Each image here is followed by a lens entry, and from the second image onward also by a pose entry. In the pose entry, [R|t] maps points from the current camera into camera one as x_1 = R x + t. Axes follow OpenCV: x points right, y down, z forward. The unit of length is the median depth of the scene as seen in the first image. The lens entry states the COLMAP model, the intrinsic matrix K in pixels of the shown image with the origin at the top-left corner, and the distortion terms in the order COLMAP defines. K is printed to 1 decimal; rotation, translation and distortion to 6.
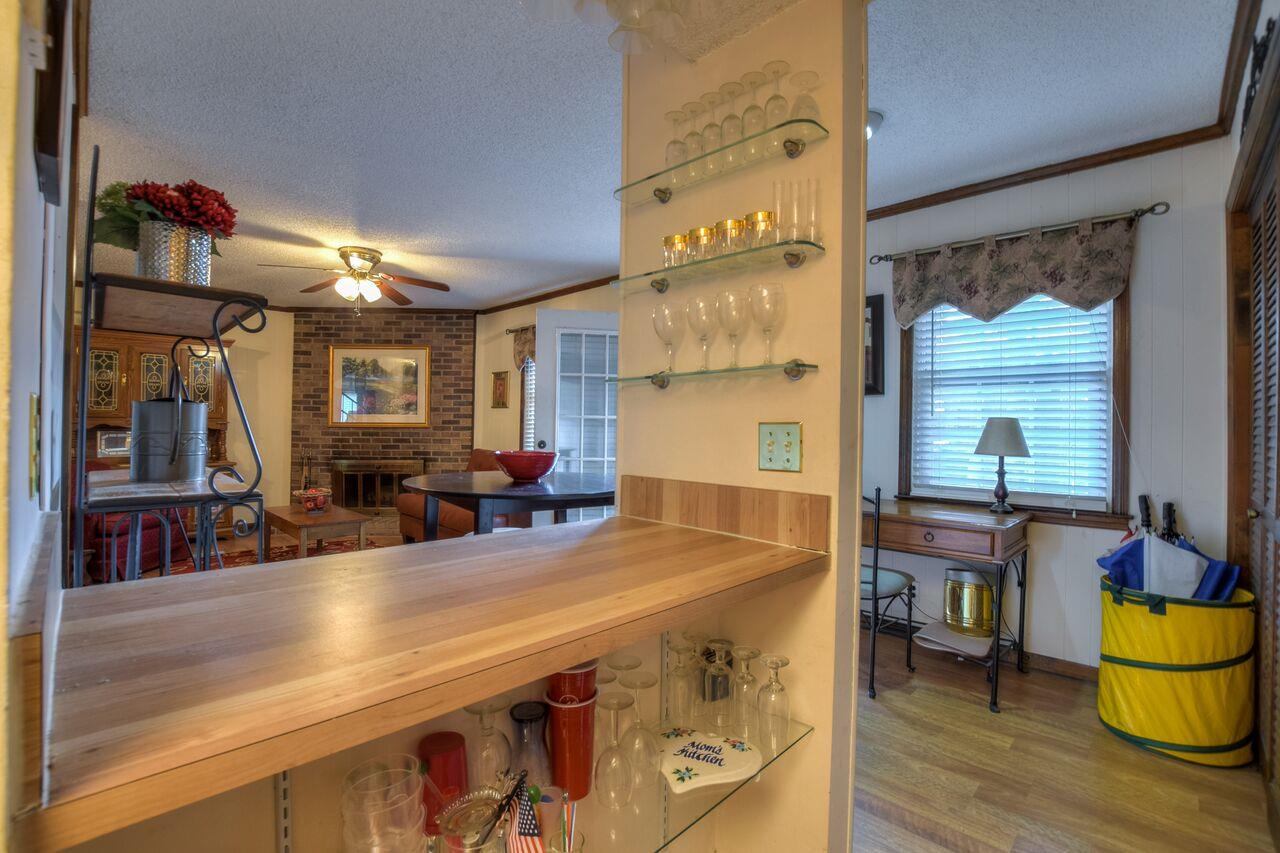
lens RADIAL K [[567.7, 0, 642.4], [0, 567.7, 422.5], [0, 0, 1]] dist [-0.040131, 0.007782]
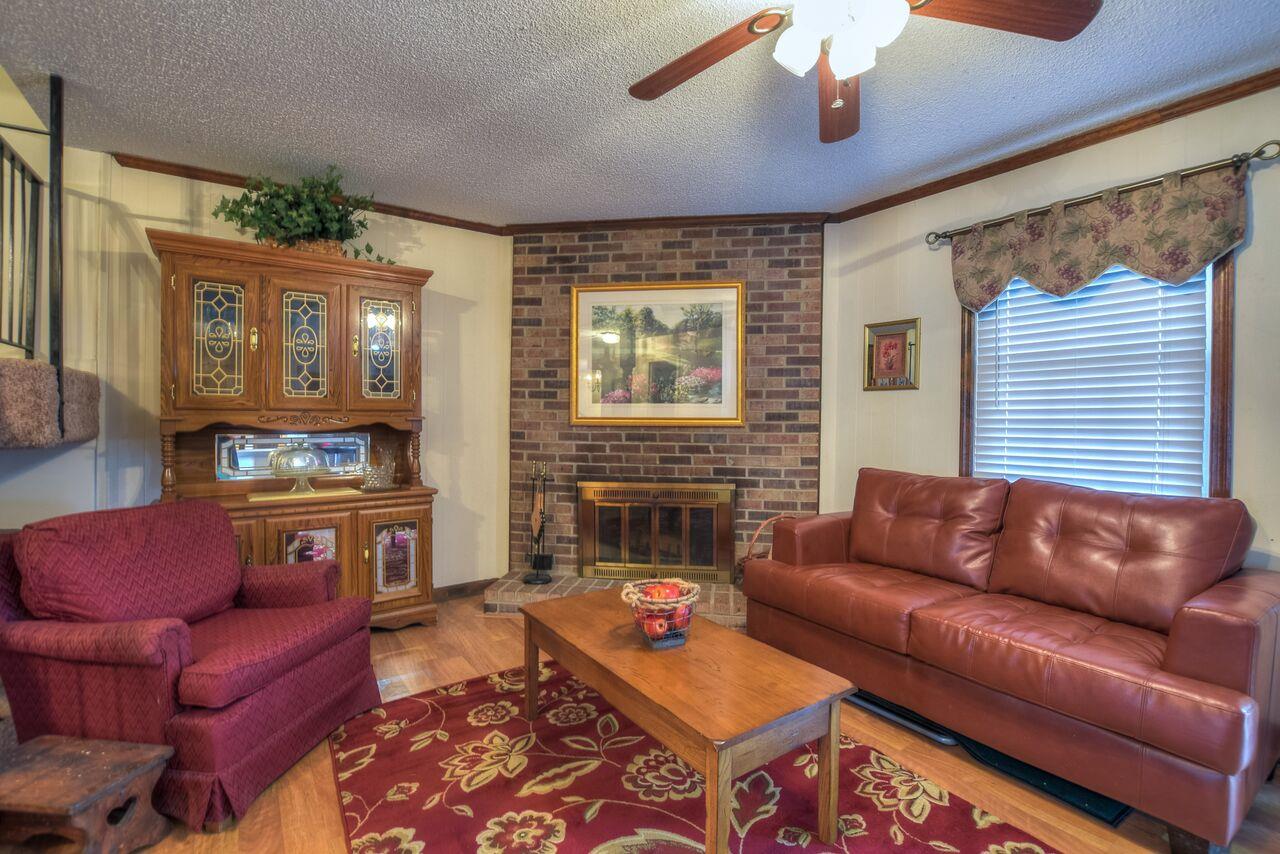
lens RADIAL K [[567.7, 0, 642.4], [0, 567.7, 423.0], [0, 0, 1]] dist [-0.040131, 0.007782]
pose [[0.982526, -0.000873, -0.186122, -0.372069], [0.003063, 0.999929, 0.011482, -0.001205], [0.186099, -0.011851, 0.982460, 0.425567]]
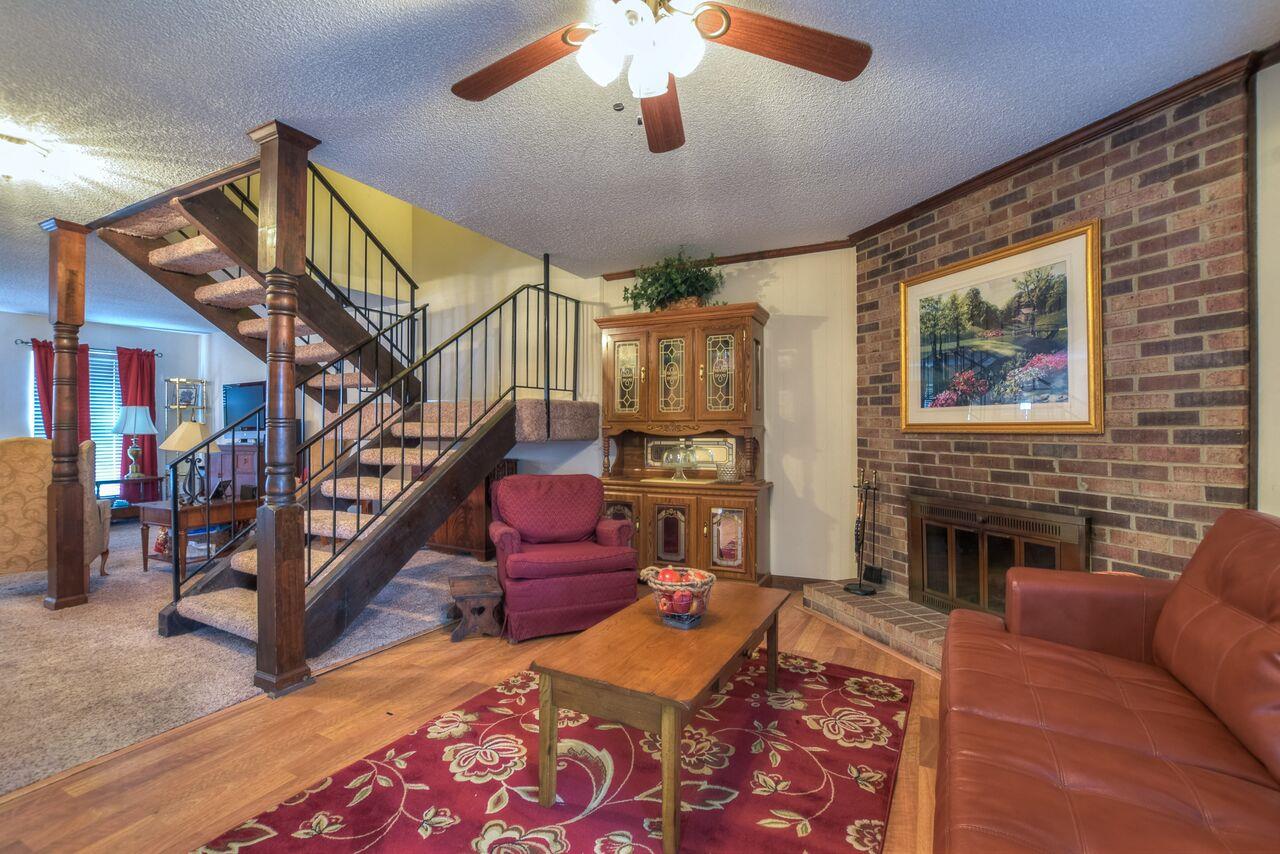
lens RADIAL K [[567.7, 0, 642.4], [0, 567.7, 423.0], [0, 0, 1]] dist [-0.040131, 0.007782]
pose [[0.292111, -0.016553, -0.956241, -0.110474], [0.009810, 0.999849, -0.014311, 0.003876], [0.956334, -0.005201, 0.292230, 0.595731]]
